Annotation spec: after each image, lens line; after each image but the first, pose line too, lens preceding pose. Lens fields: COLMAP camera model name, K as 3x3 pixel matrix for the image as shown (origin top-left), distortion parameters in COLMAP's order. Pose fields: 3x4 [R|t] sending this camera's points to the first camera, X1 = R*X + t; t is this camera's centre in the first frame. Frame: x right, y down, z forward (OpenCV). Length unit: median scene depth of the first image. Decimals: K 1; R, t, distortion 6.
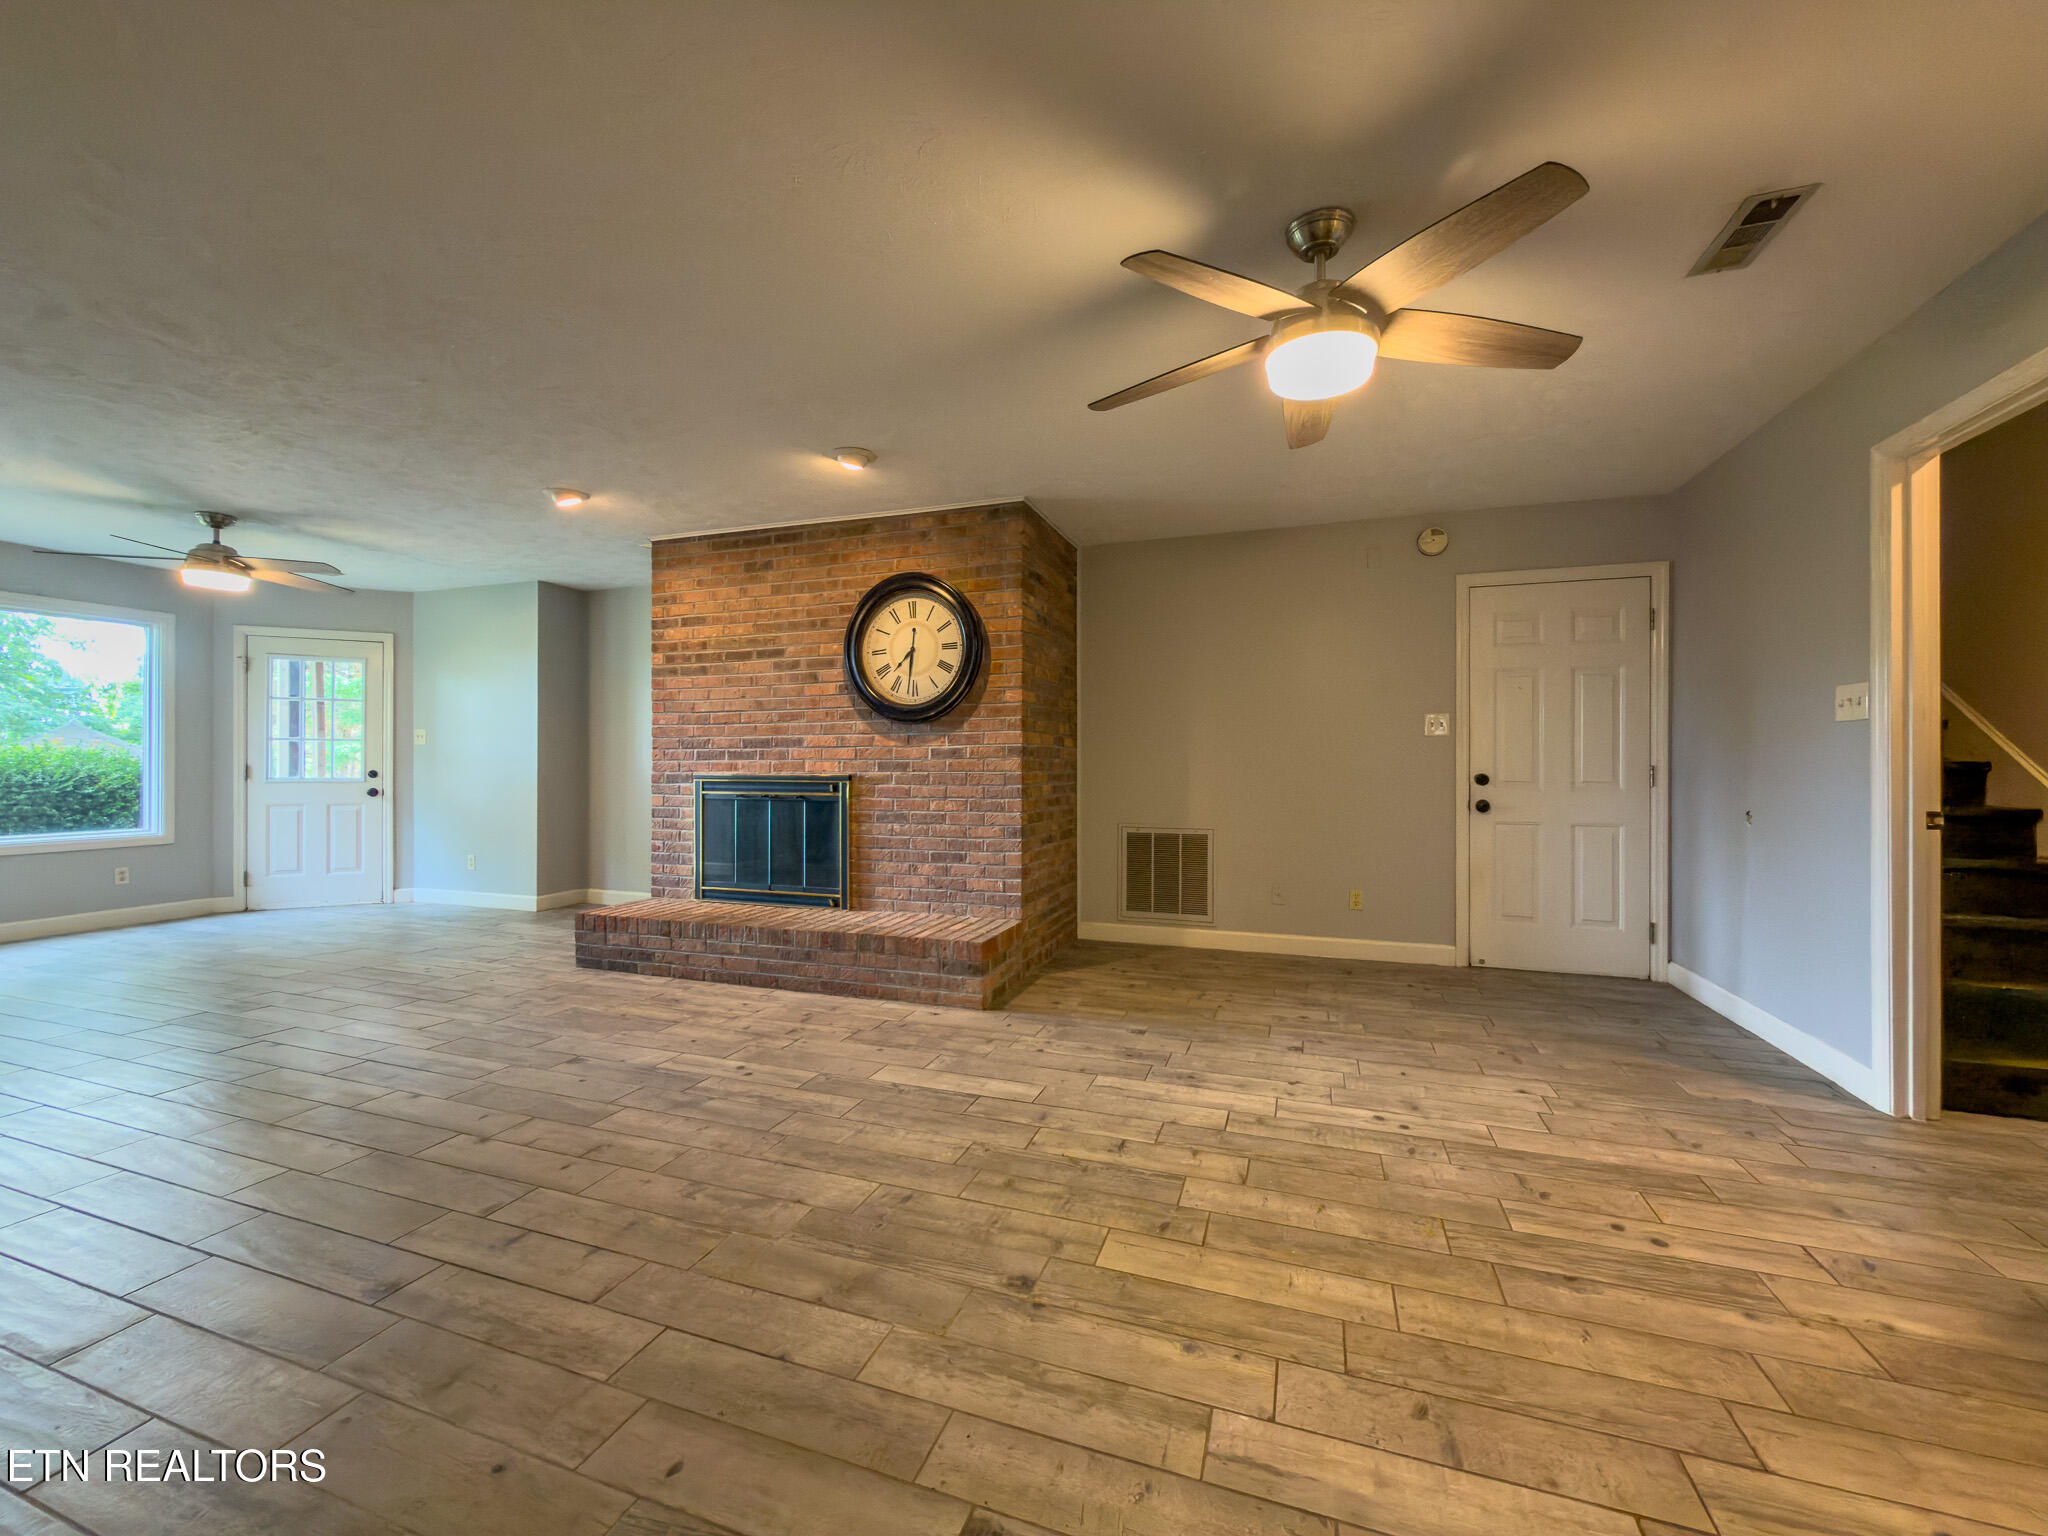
lens RADIAL K [[819.1, 0, 1022.1], [0, 819.1, 762.2], [0, 0, 1]] dist [0.000423, -0.000129]
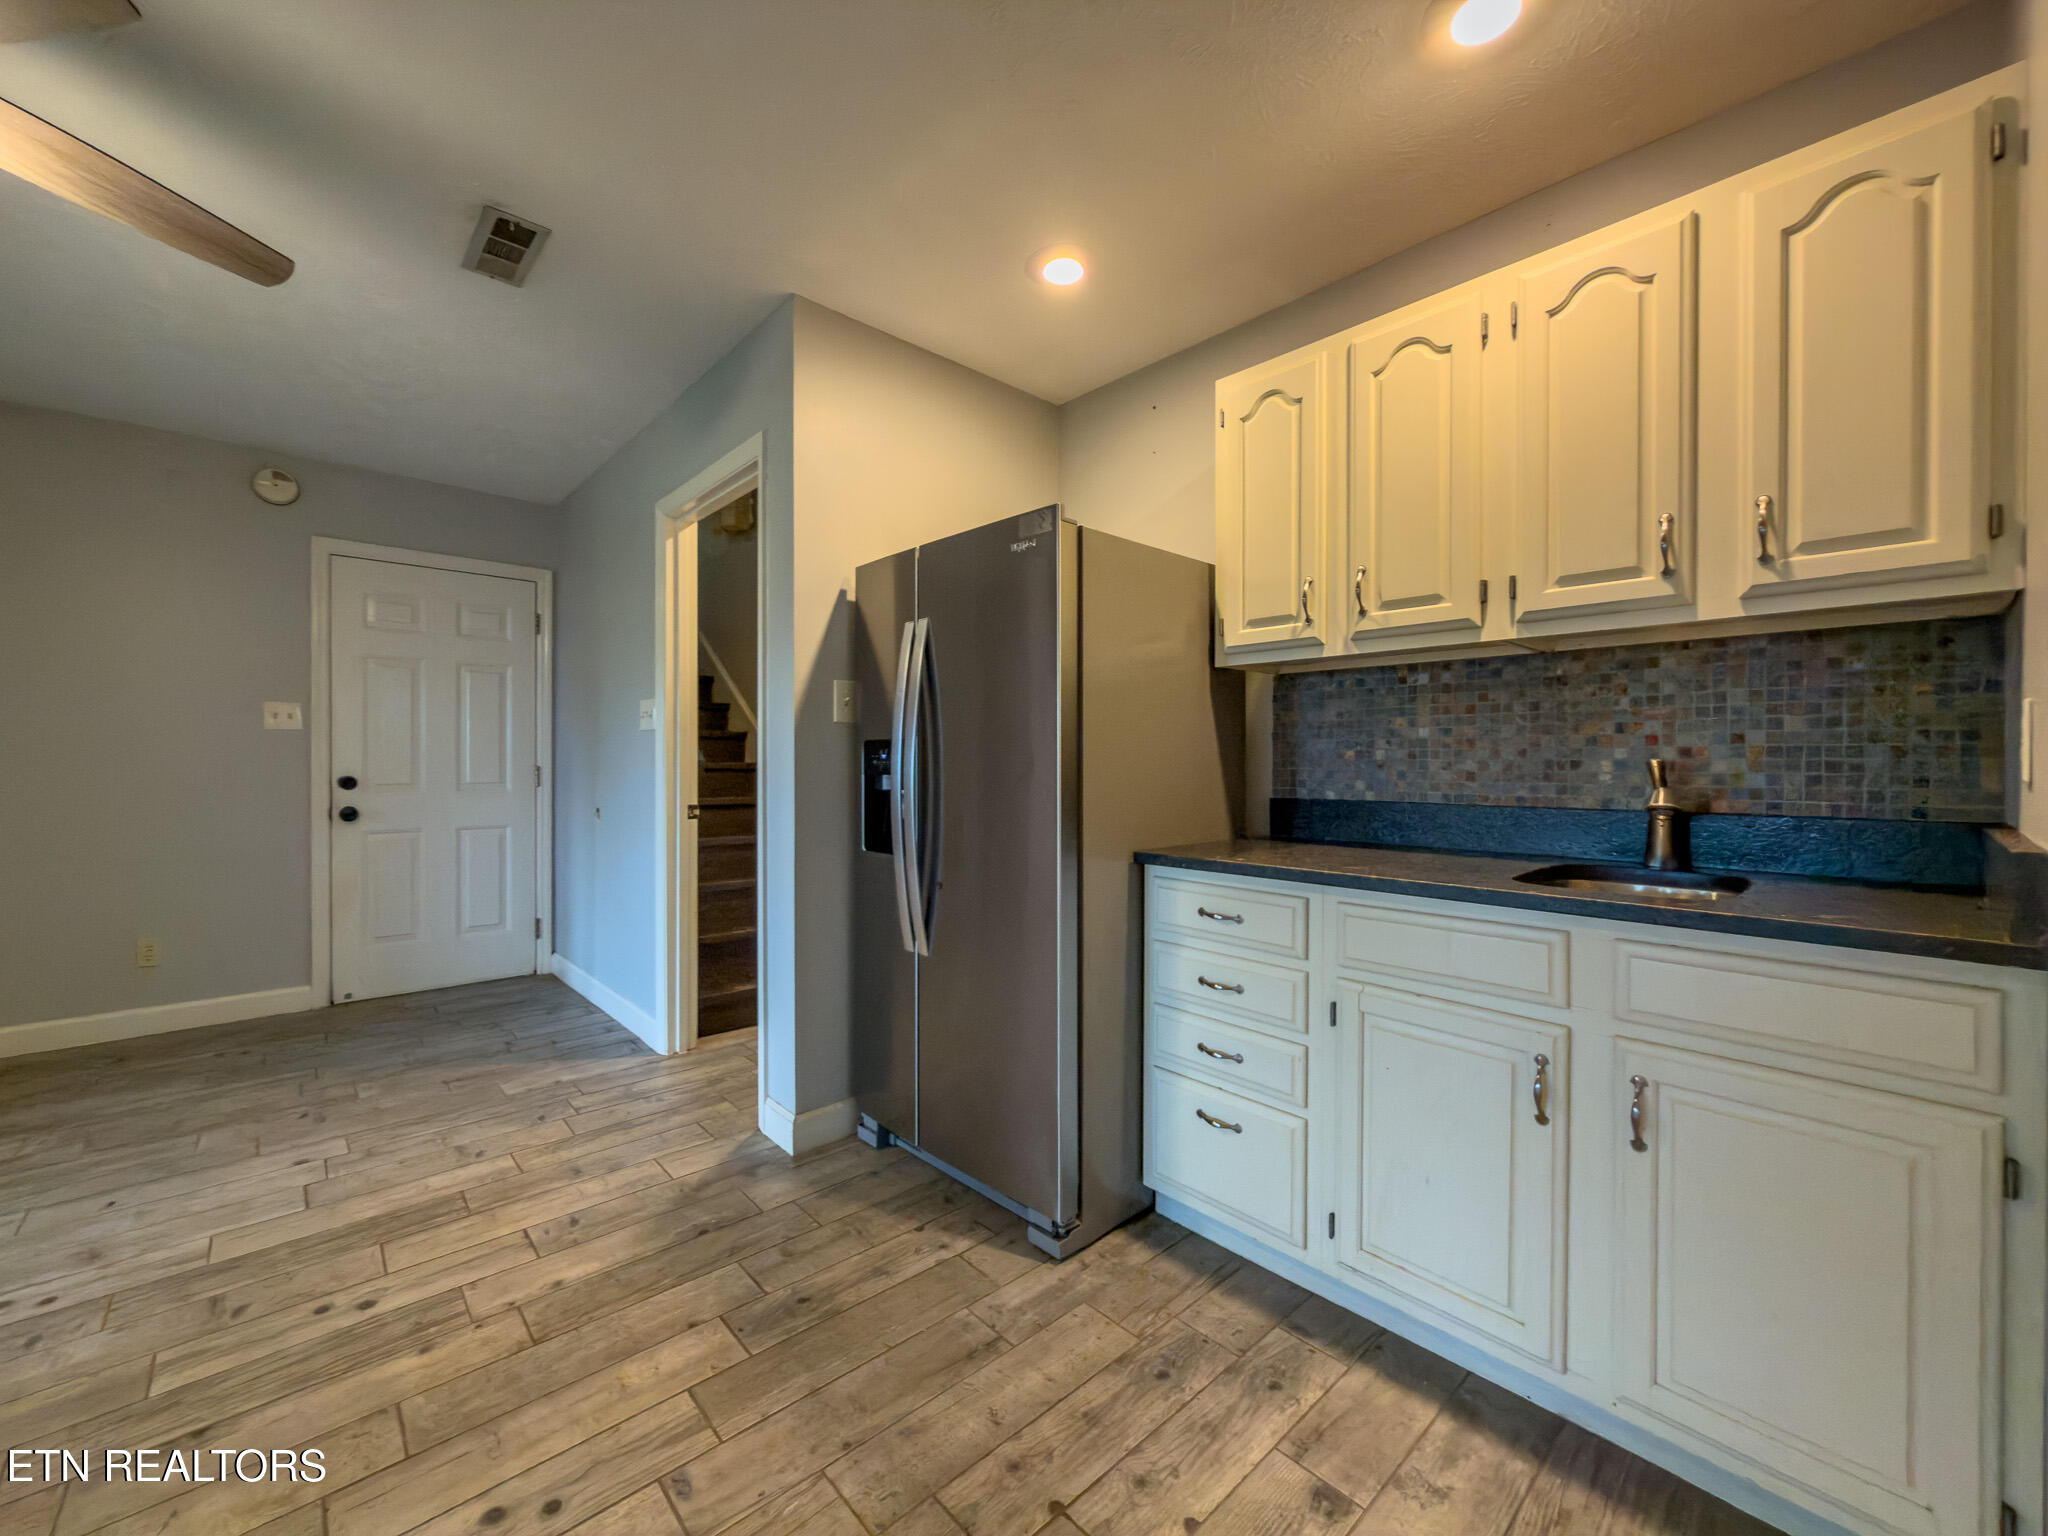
lens RADIAL K [[816.6, 0, 1033.9], [0, 816.6, 758.8], [0, 0, 1]] dist [0.000629, 0.000139]
pose [[0.463084, 0.002645, 0.886310, 0.141789], [-0.004974, 0.999988, -0.000385, -0.007286], [-0.886300, -0.004230, 0.463092, -0.027780]]
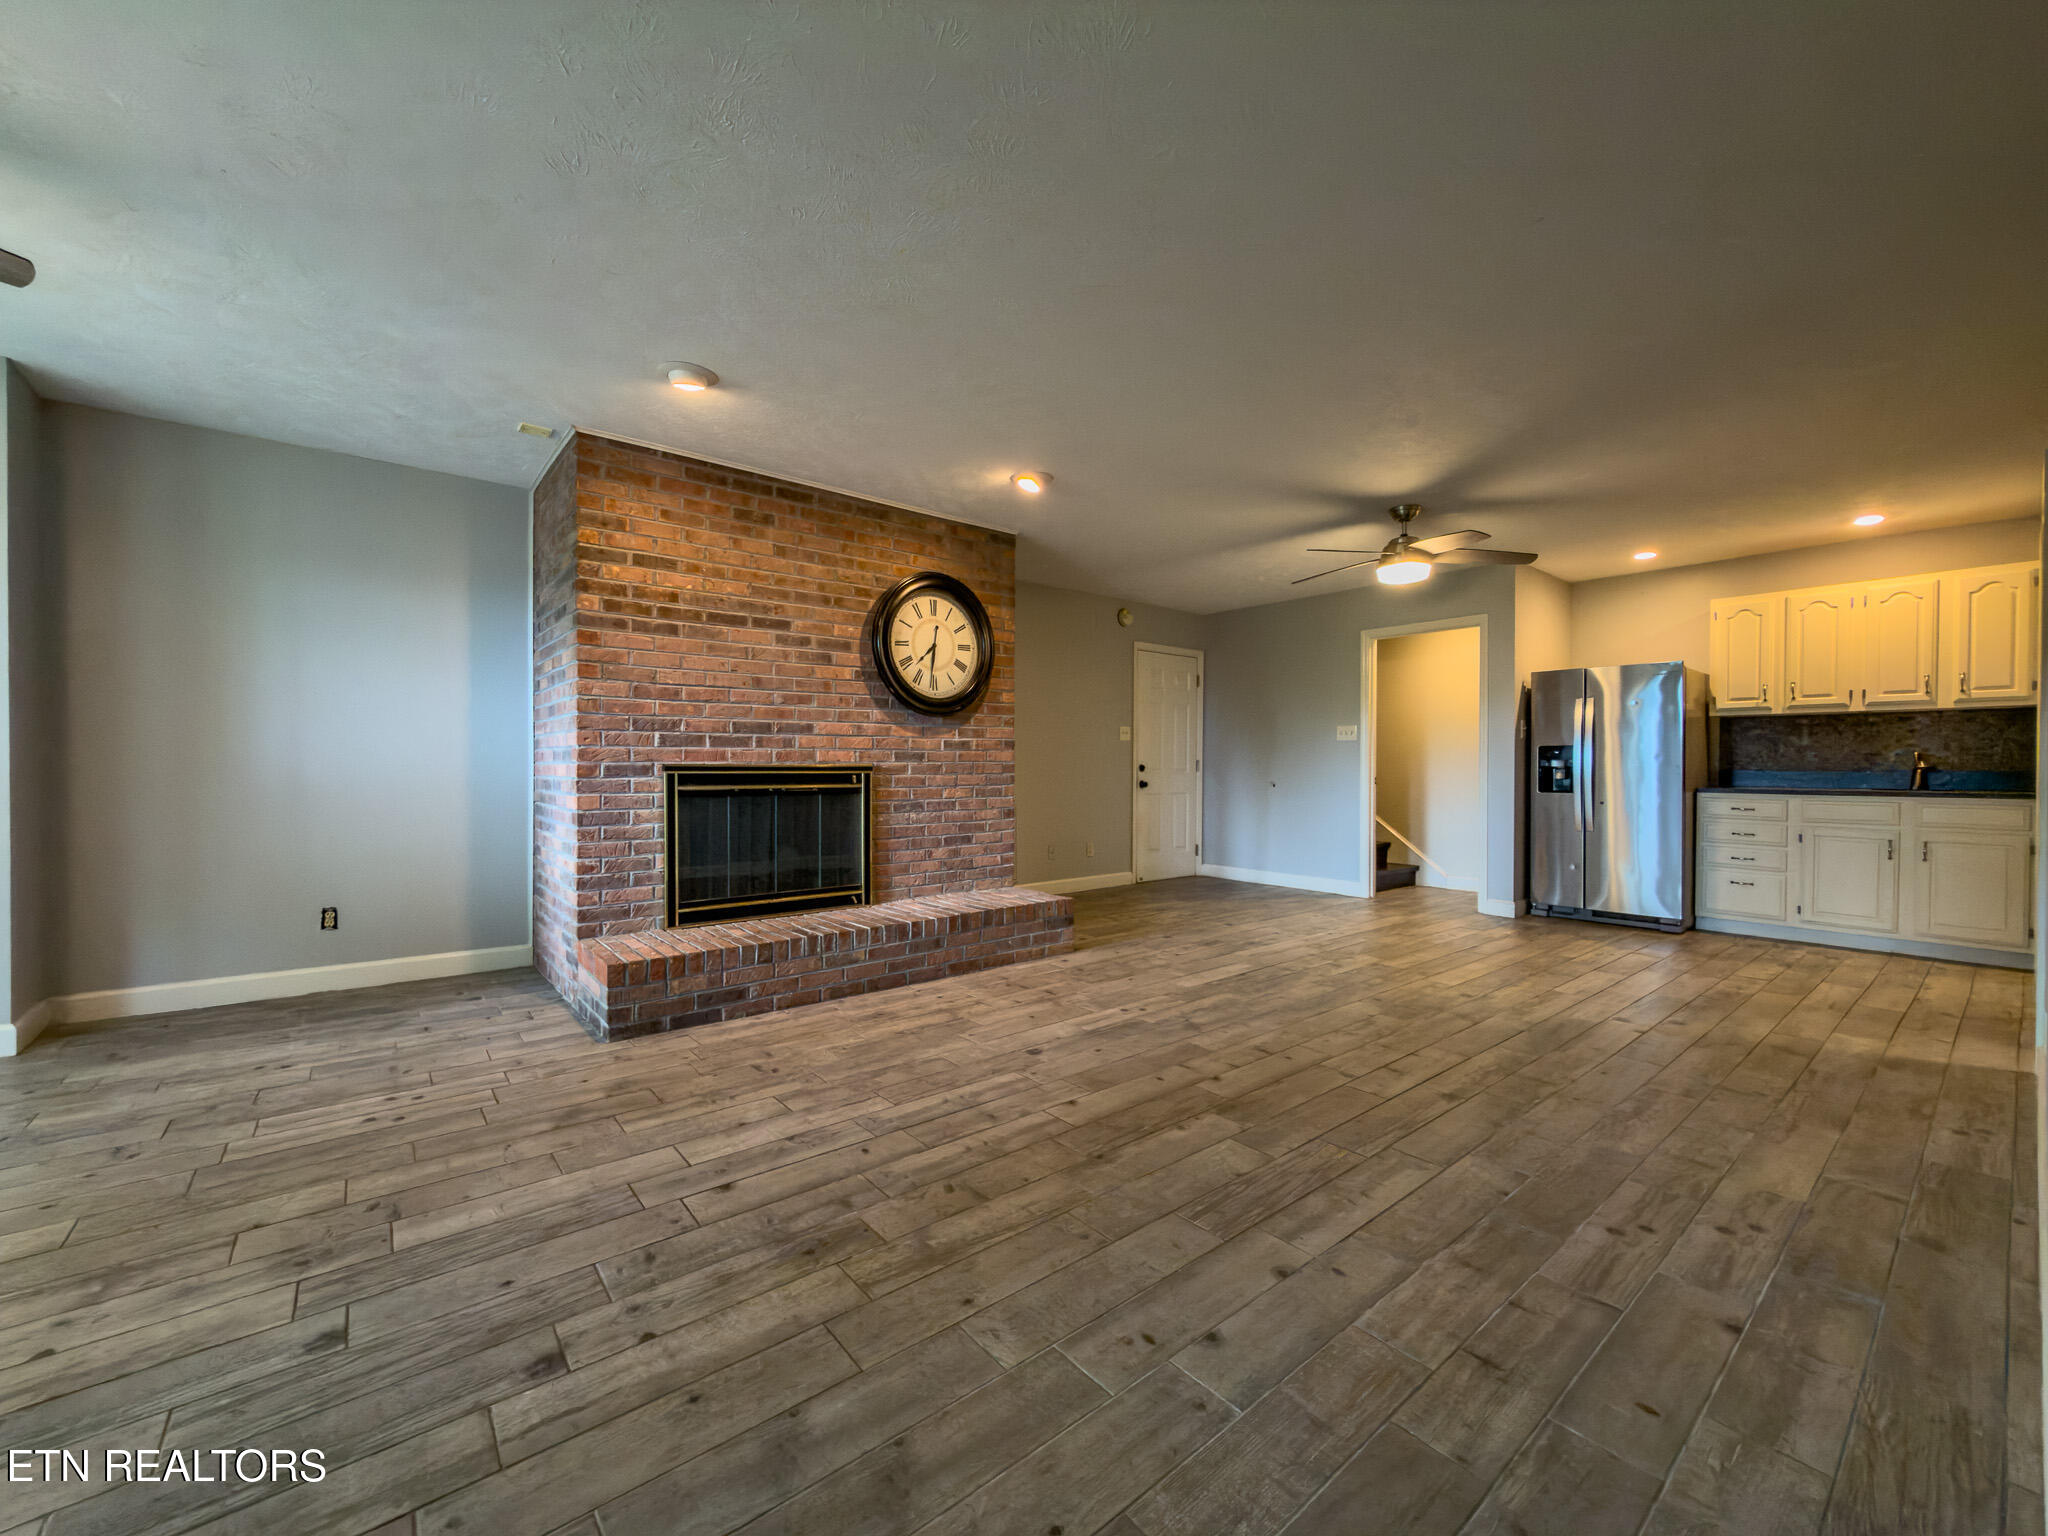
lens RADIAL K [[825.8, 0, 1024.0], [0, 825.8, 768.0], [0, 0, 1]] dist [0.000927, -0.000015]
pose [[0.516566, -0.002232, 0.856244, -1.001668], [-0.005261, 0.999969, 0.005780, 0.013155], [-0.856231, -0.007491, 0.516539, 0.358500]]
